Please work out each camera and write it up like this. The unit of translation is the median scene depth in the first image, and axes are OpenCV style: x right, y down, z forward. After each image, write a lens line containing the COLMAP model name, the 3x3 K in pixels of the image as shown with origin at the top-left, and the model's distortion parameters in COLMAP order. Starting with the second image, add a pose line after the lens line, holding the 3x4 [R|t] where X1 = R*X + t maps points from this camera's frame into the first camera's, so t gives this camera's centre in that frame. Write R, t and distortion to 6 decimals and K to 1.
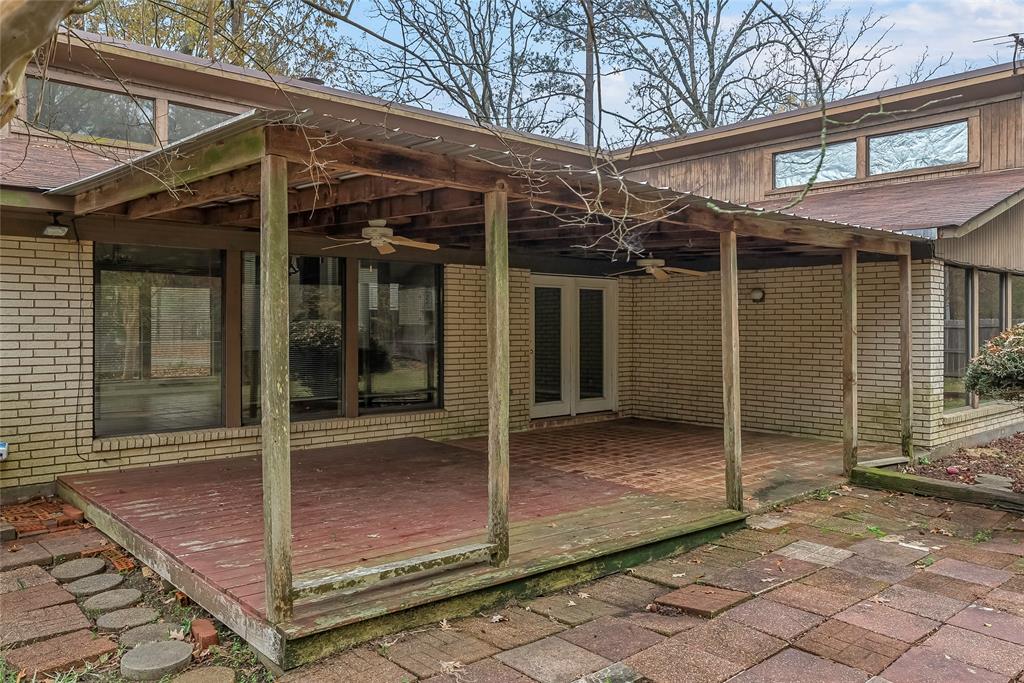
lens RADIAL K [[783.2, 0, 515.5], [0, 783.2, 335.9], [0, 0, 1]] dist [-0.003492, 0.004746]
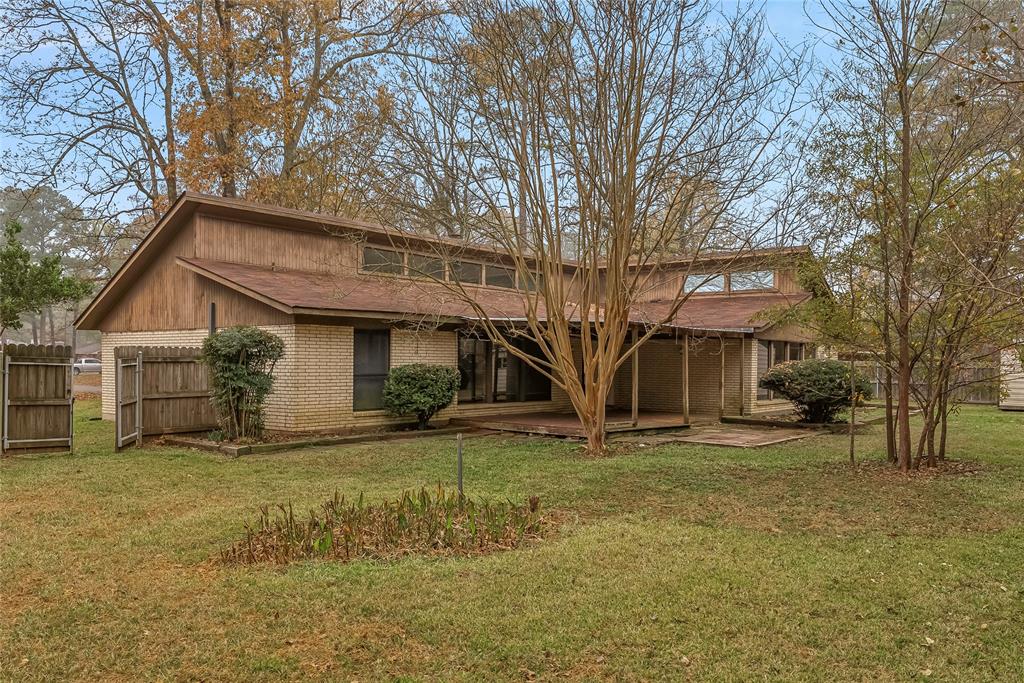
lens RADIAL K [[783.2, 0, 515.9], [0, 783.2, 349.9], [0, 0, 1]] dist [-0.003492, 0.004746]
pose [[0.988535, 0.014433, 0.150301, -0.571068], [-0.010847, 0.999637, -0.024651, 0.006633], [-0.150603, 0.022738, 0.988333, -1.314381]]
